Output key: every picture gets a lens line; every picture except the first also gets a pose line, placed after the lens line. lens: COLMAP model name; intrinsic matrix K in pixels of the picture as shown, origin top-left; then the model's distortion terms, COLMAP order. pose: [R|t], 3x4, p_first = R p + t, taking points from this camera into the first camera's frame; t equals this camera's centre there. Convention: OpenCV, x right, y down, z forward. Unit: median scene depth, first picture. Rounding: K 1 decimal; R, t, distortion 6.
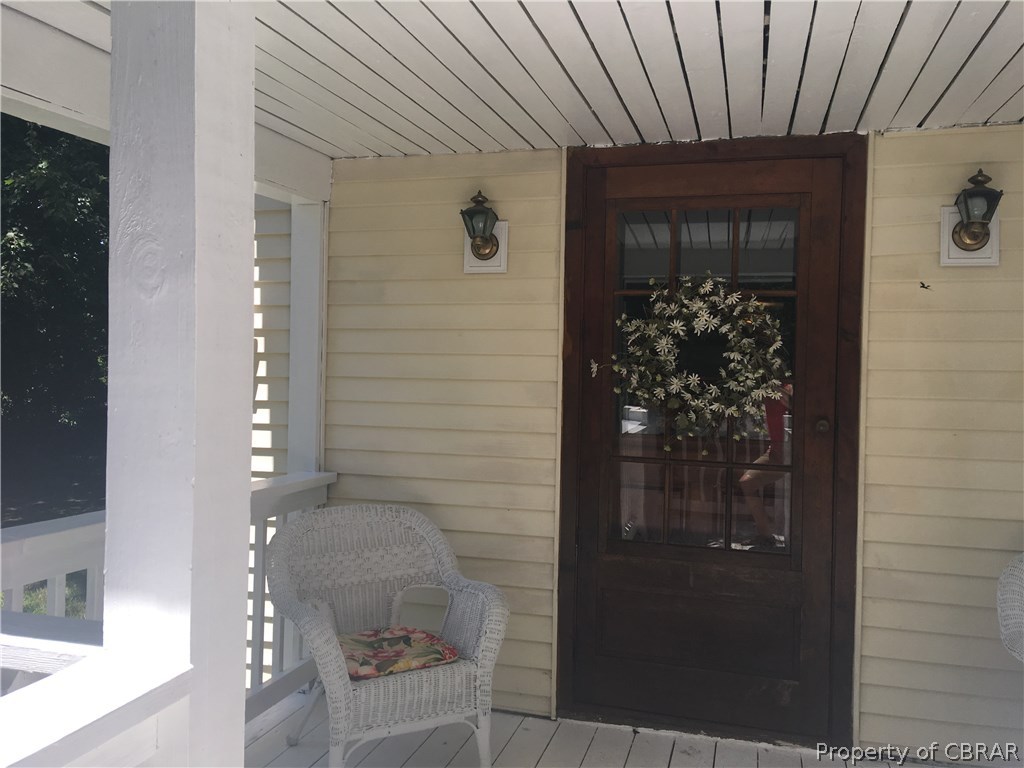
lens RADIAL K [[882.8, 0, 512.0], [0, 882.8, 384.0], [0, 0, 1]] dist [0.142801, -0.248666]
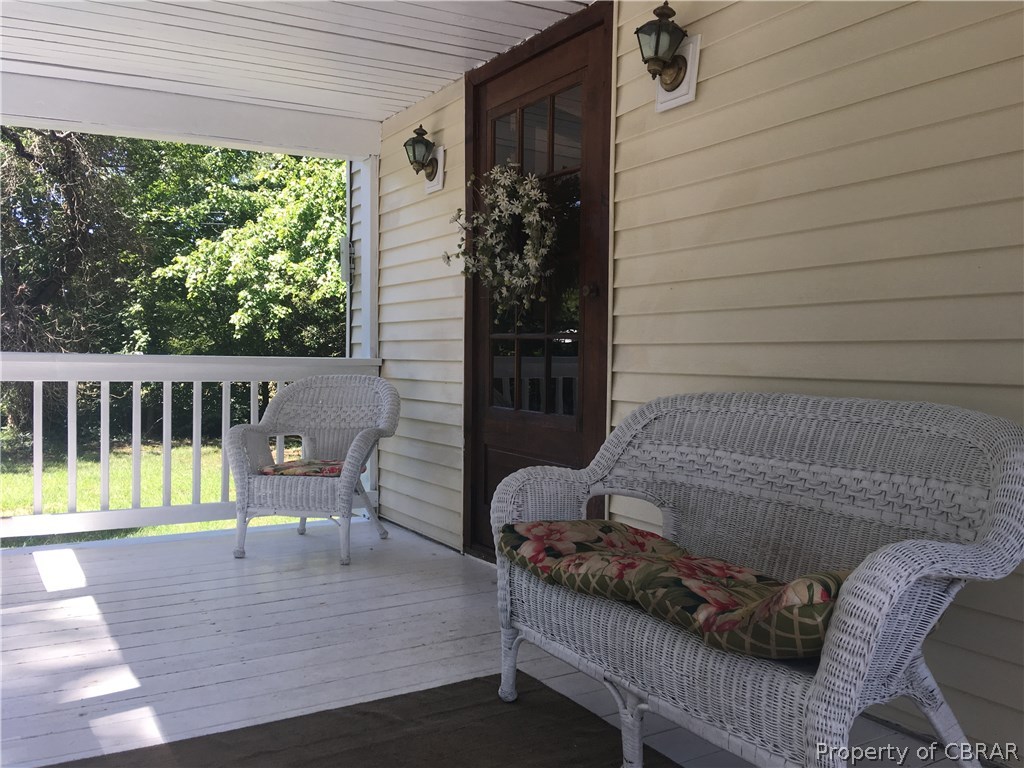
lens RADIAL K [[882.8, 0, 512.0], [0, 882.8, 384.0], [0, 0, 1]] dist [0.142801, -0.248666]
pose [[0.720715, 0.004776, -0.693215, 0.949757], [-0.001216, 0.999983, 0.005625, 0.141440], [0.693230, -0.003211, 0.720709, 0.183376]]
